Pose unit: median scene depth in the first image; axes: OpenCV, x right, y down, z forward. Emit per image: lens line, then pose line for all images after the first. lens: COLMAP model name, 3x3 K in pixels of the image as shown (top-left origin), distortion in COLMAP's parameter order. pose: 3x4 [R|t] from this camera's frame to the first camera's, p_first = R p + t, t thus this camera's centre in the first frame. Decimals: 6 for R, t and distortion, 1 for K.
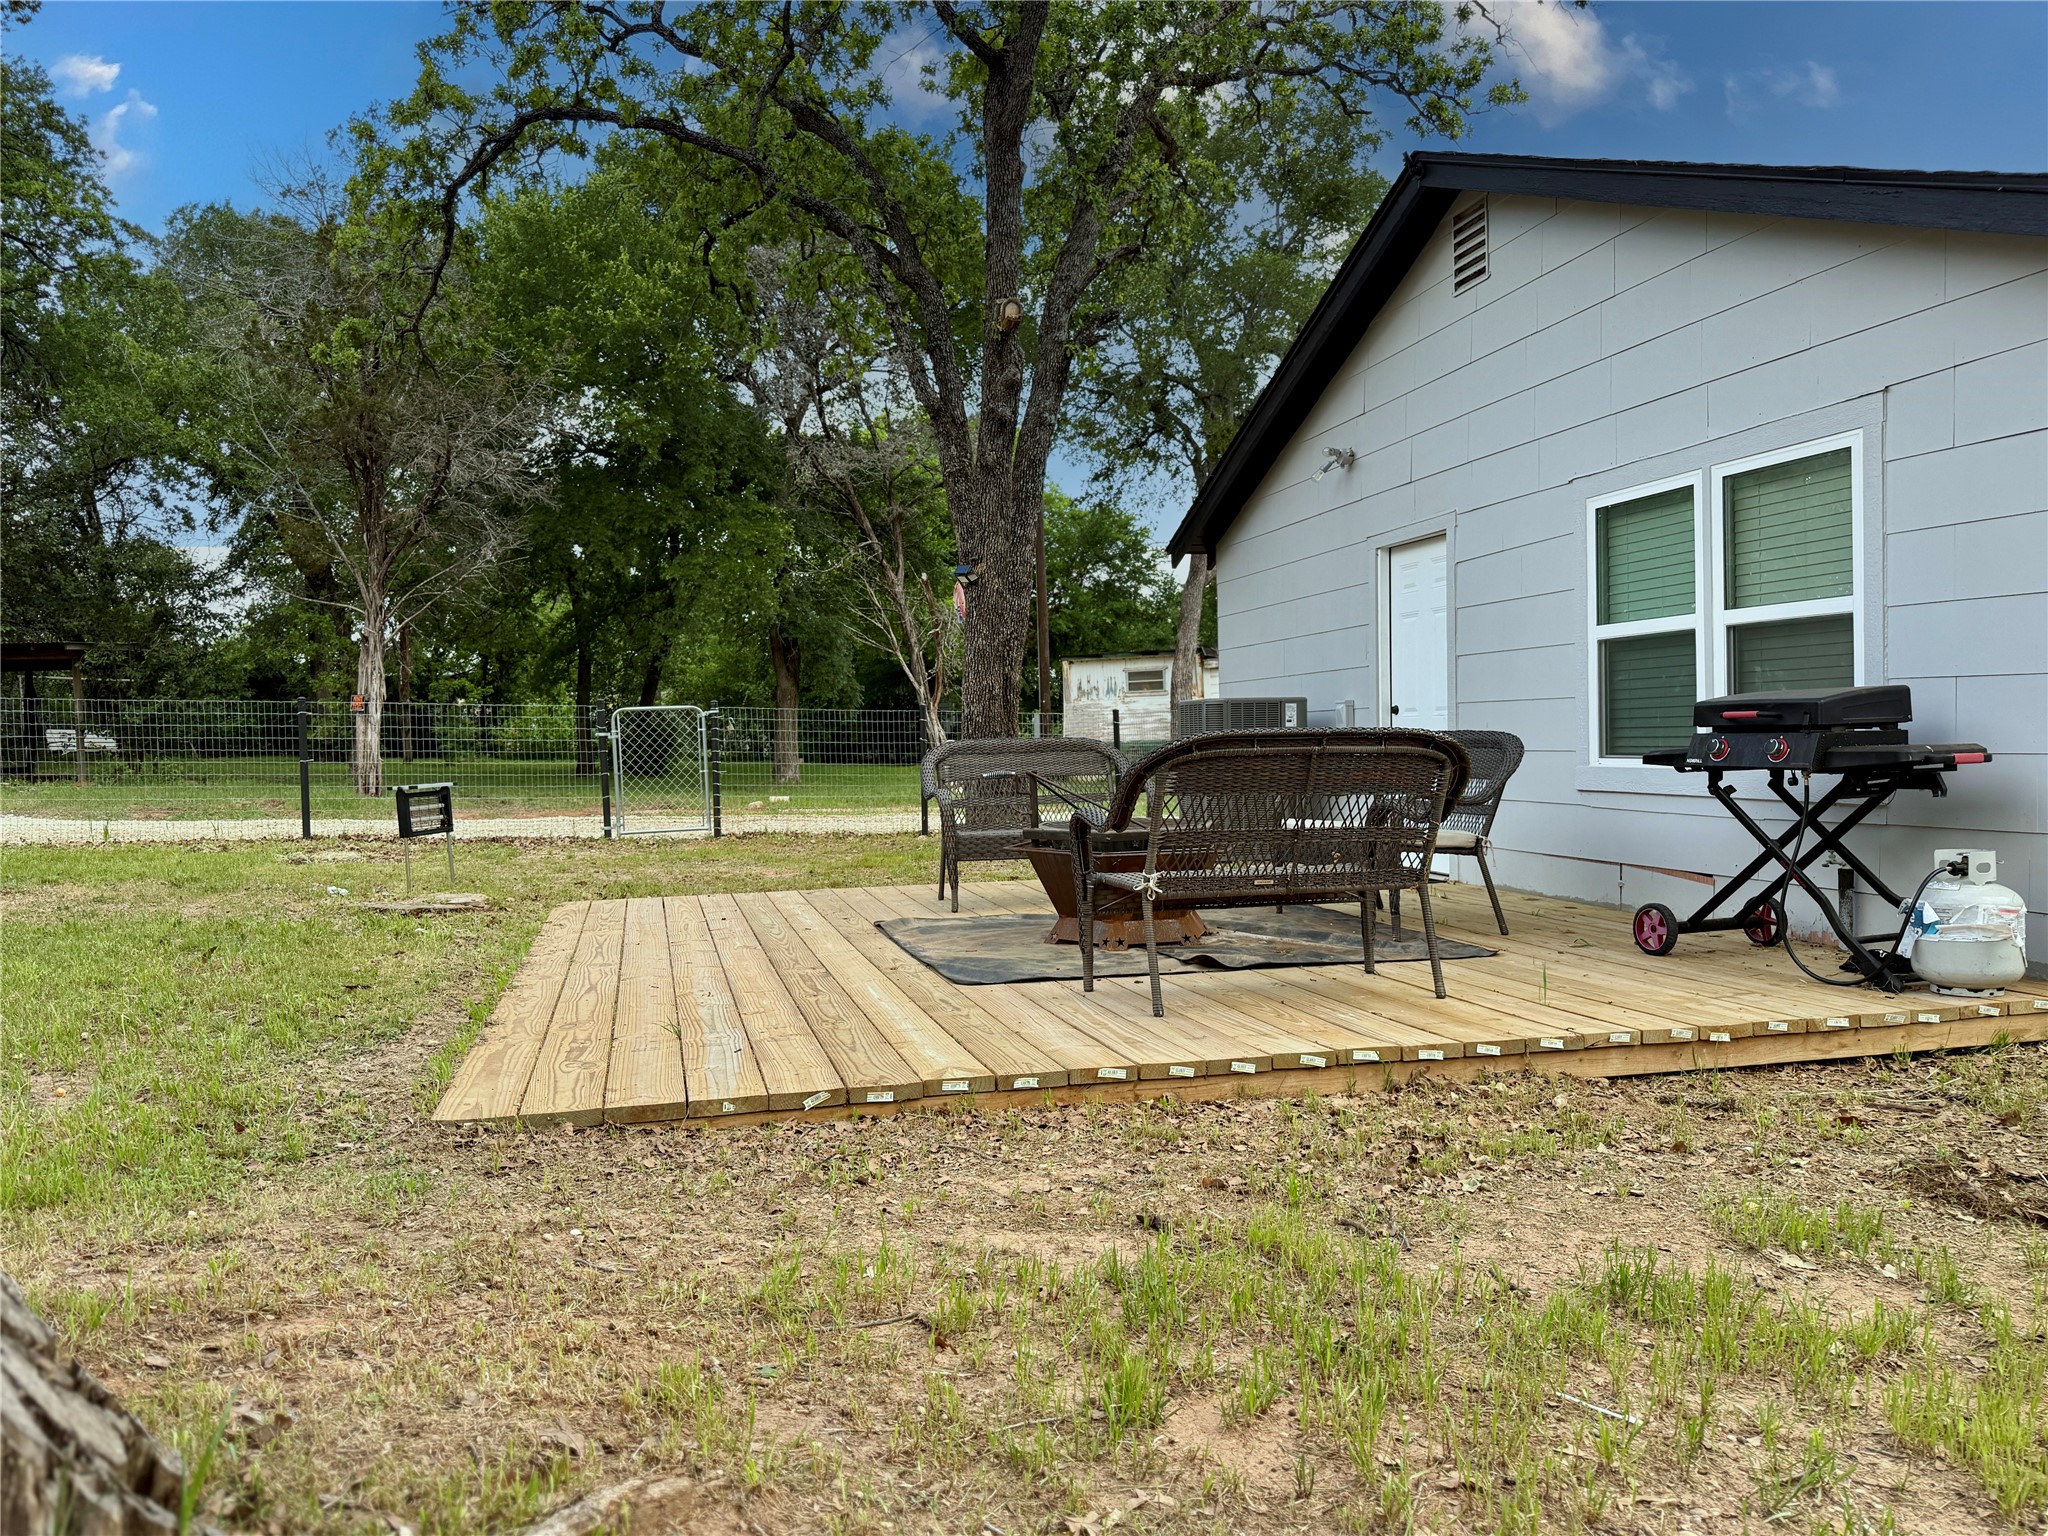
lens RADIAL K [[1439.0, 0, 1024.0], [0, 1439.0, 768.0], [0, 0, 1]] dist [-0.003184, -0.008079]
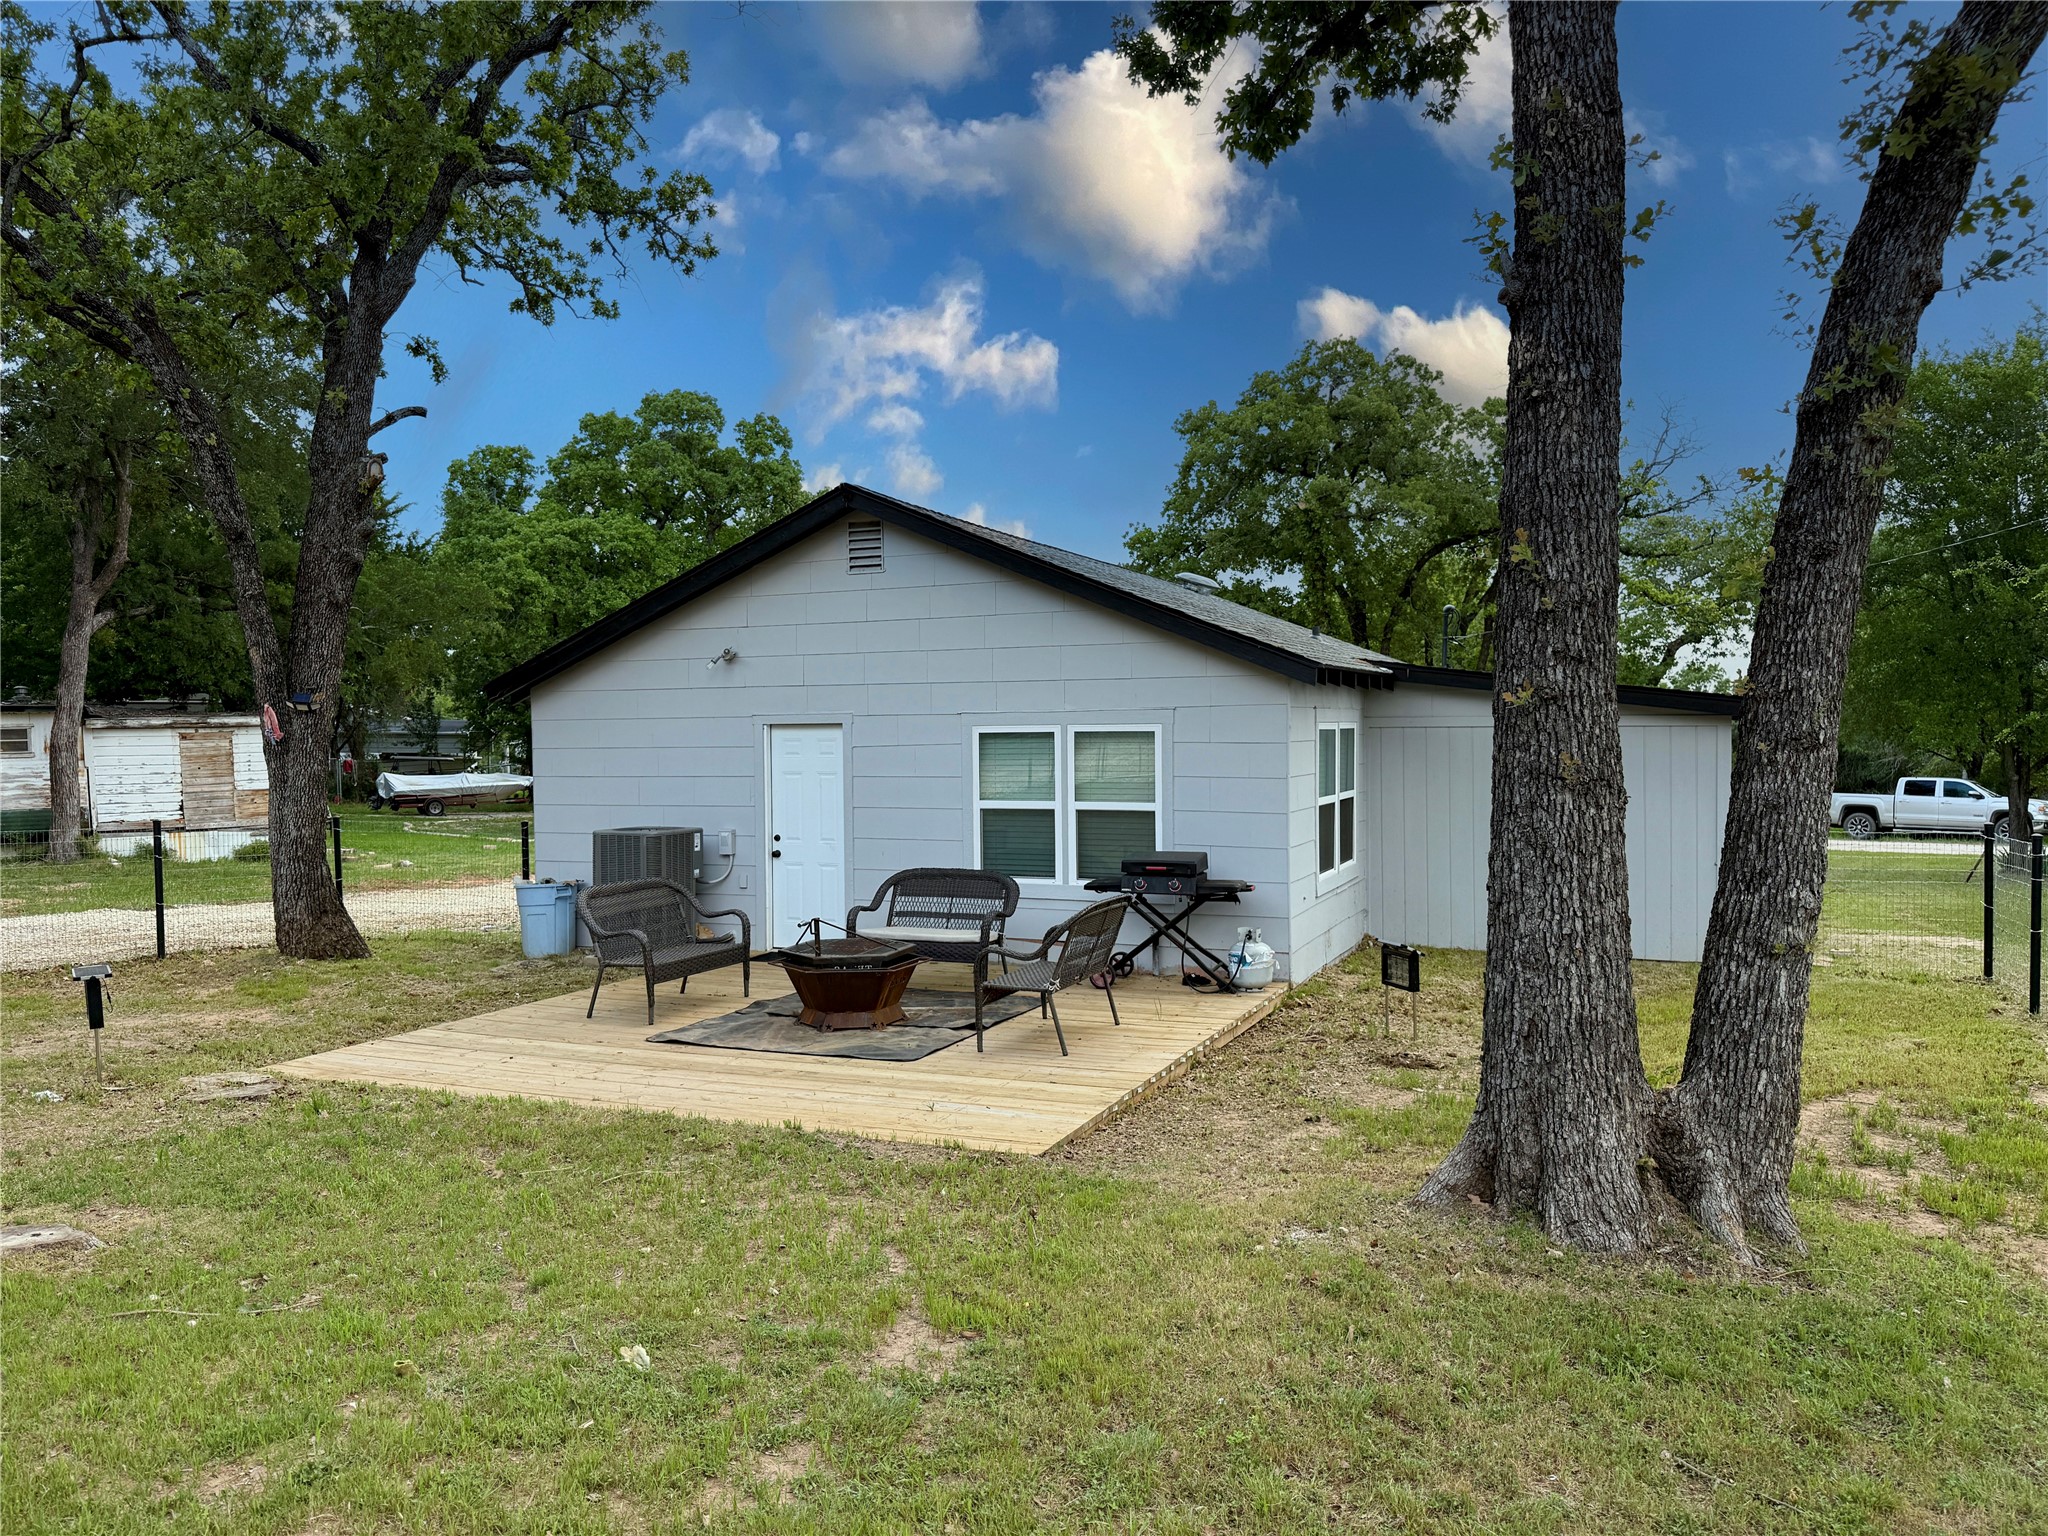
lens RADIAL K [[1433.1, 0, 1024.0], [0, 1433.1, 771.0], [0, 0, 1]] dist [0.062694, -0.047156]
pose [[0.612824, -0.002907, 0.790214, -1.456073], [0.010844, 0.999930, -0.004730, -0.196416], [-0.790145, 0.011468, 0.612812, -0.151375]]
